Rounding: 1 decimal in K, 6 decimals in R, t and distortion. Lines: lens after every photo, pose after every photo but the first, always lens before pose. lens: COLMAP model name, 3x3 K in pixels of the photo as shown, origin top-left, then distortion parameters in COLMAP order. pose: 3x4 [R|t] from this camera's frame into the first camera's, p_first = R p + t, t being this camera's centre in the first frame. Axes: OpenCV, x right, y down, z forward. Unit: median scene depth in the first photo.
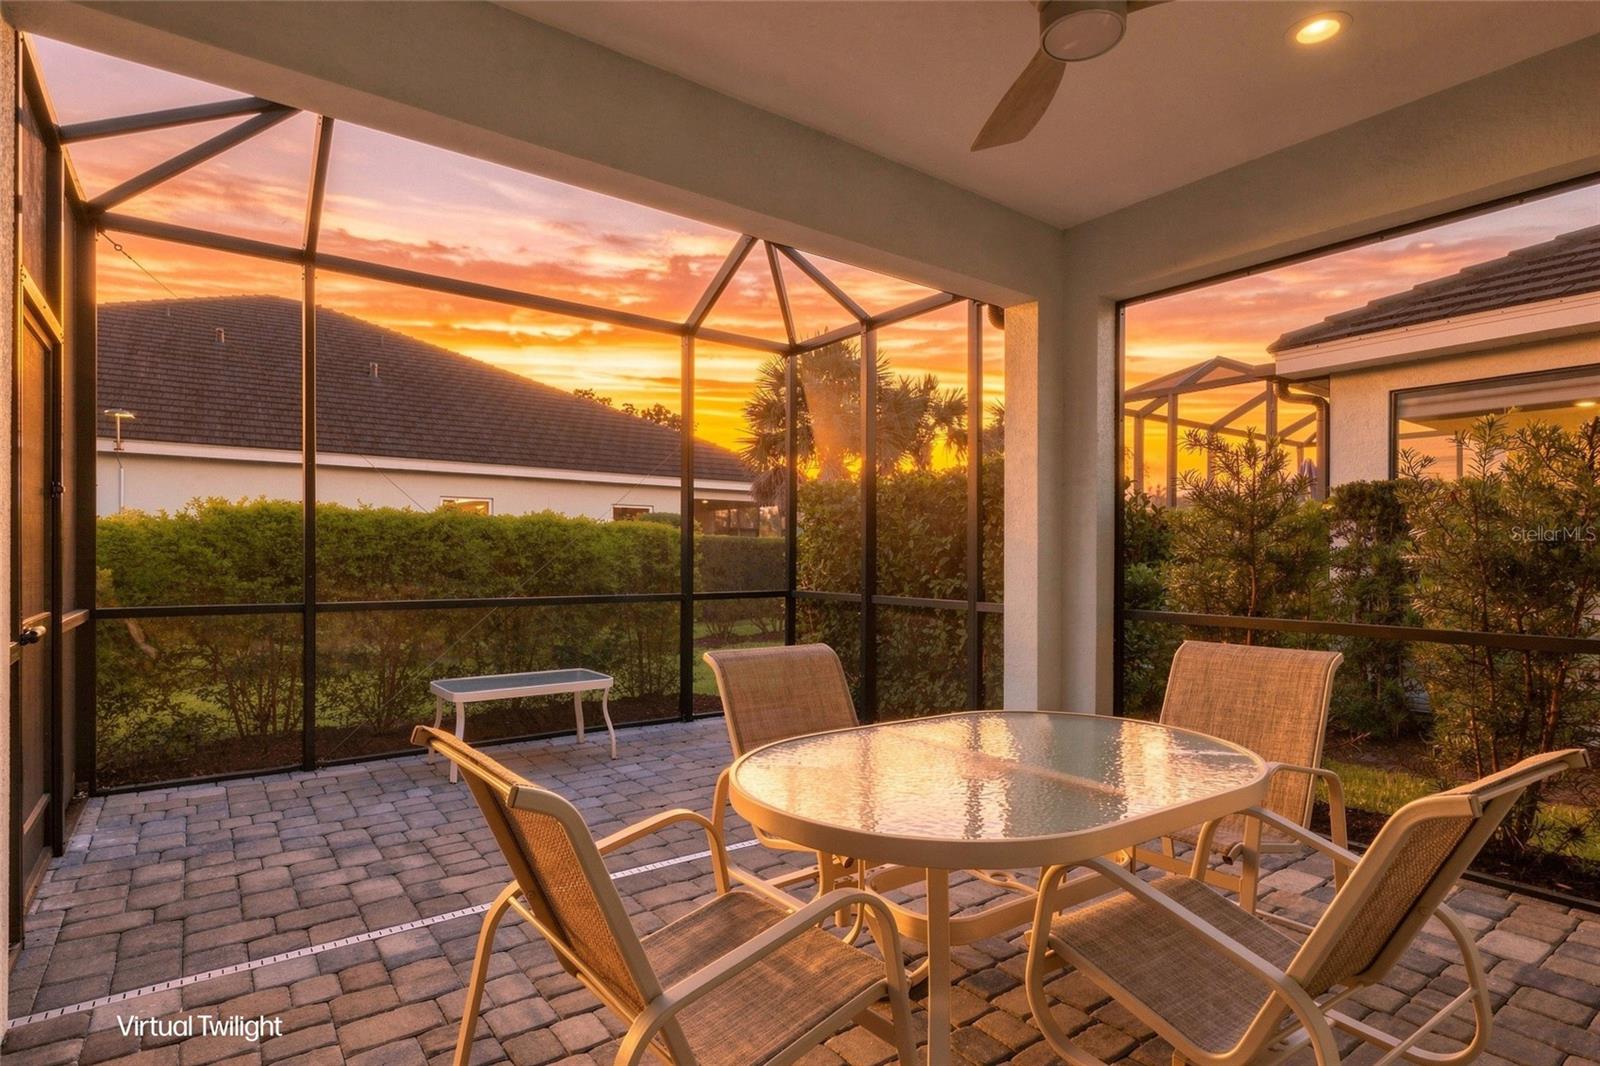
lens RADIAL K [[817.6, 0, 800.1], [0, 817.6, 563.7], [0, 0, 1]] dist [0.000288, 0.000277]
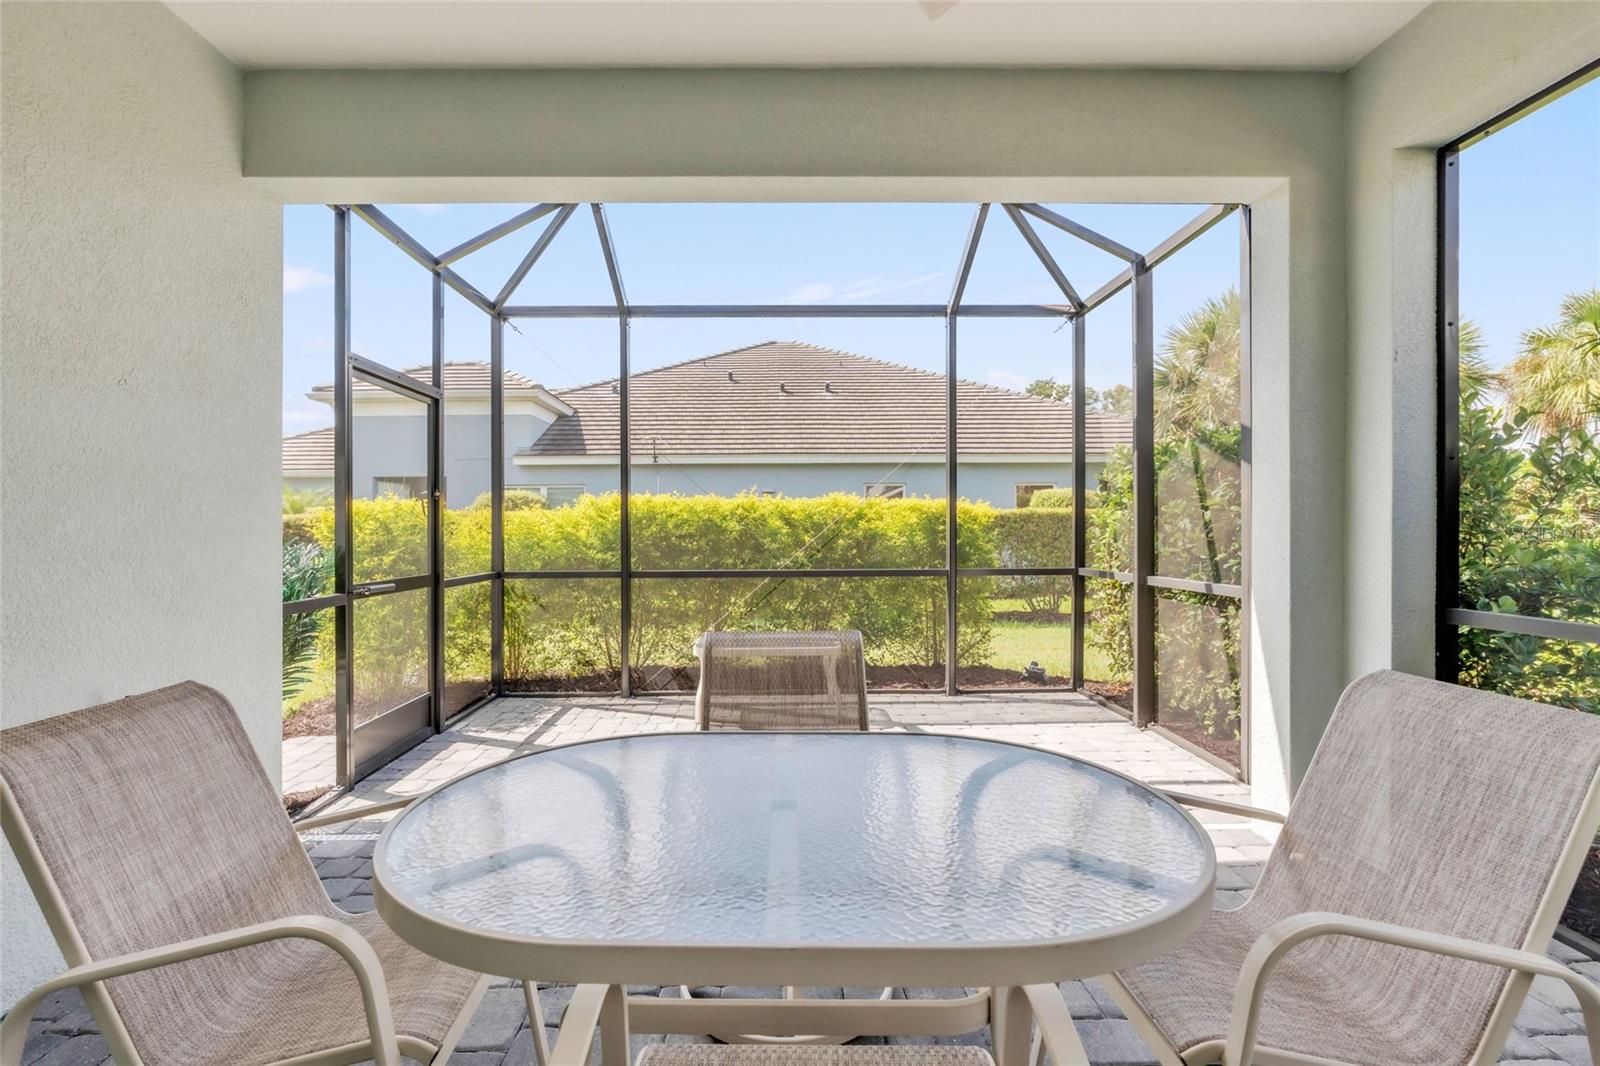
lens RADIAL K [[709.7, 0, 800.0], [0, 709.7, 533.0], [0, 0, 1]] dist [-0.000189, 0.000060]
pose [[0.815158, -0.008536, -0.579176, 0.293432], [0.003141, 0.999942, -0.010317, -0.000161], [0.579231, 0.006591, 0.815137, 0.221327]]
